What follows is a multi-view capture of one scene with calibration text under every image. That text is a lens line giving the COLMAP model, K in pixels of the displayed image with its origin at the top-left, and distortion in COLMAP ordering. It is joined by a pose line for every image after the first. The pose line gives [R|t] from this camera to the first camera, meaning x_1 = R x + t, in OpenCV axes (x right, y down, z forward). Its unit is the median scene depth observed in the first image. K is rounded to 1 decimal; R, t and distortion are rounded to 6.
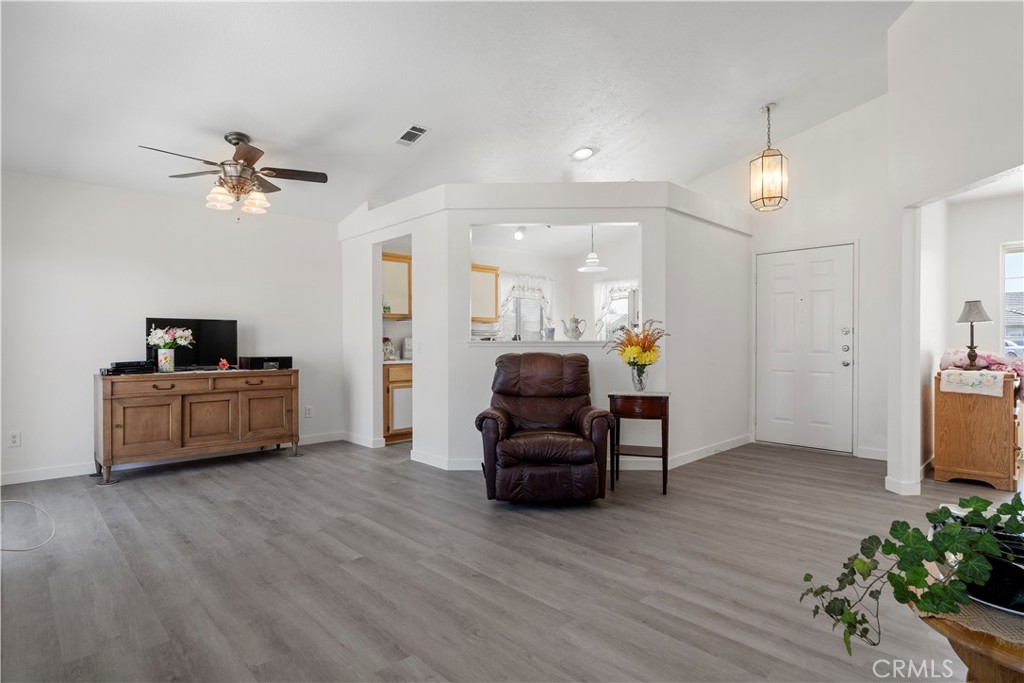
lens RADIAL K [[530.3, 0, 518.1], [0, 530.3, 343.1], [0, 0, 1]] dist [-0.009342, 0.001900]
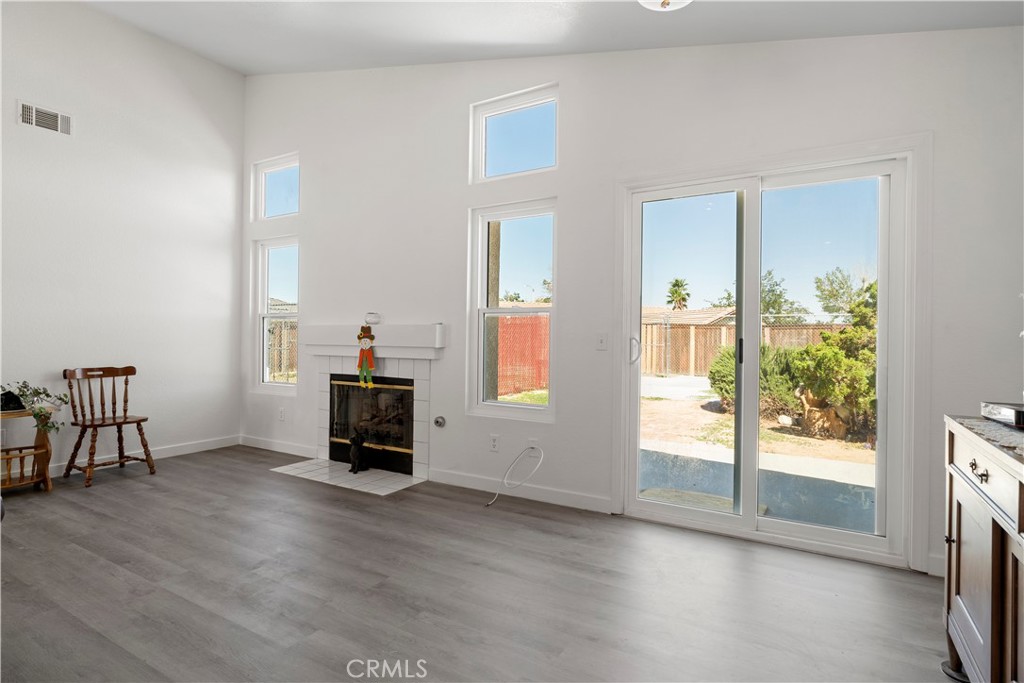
lens RADIAL K [[530.3, 0, 506.1], [0, 530.3, 338.0], [0, 0, 1]] dist [-0.009342, 0.001900]
pose [[-0.968859, -0.005901, -0.247544, -0.322724], [-0.007194, 0.999965, 0.004320, 0.001043], [0.247510, 0.005966, -0.968867, 1.310008]]
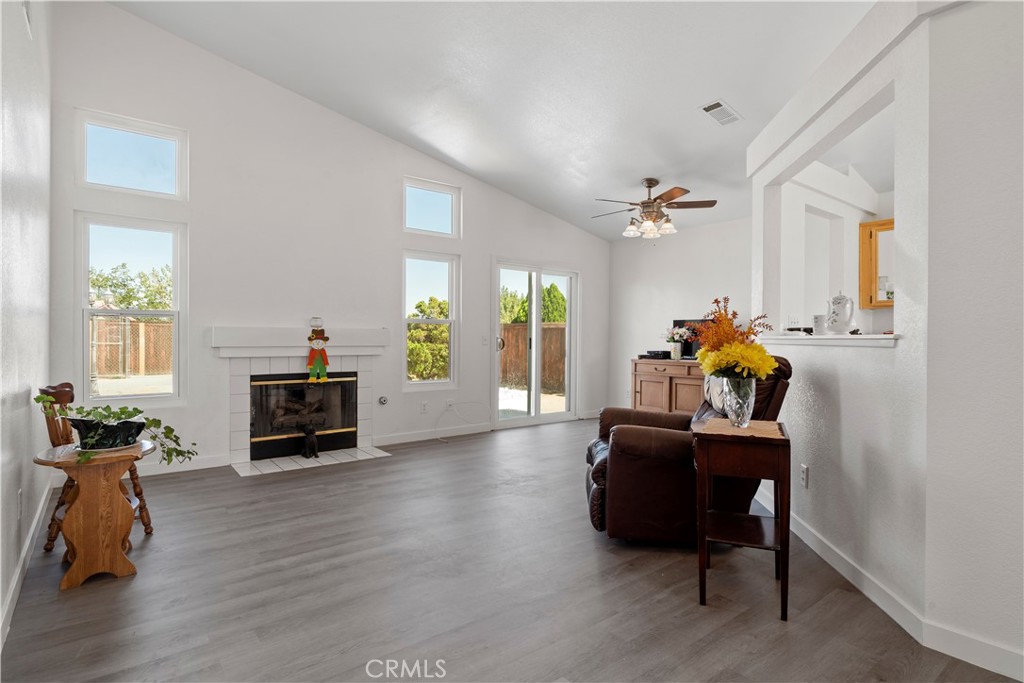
lens RADIAL K [[530.3, 0, 513.6], [0, 530.3, 344.1], [0, 0, 1]] dist [-0.009342, 0.001900]
pose [[-0.106768, 0.013117, -0.994197, 0.813298], [-0.006842, 0.999880, 0.013927, -0.001412], [0.994260, 0.008289, -0.106666, 0.806131]]
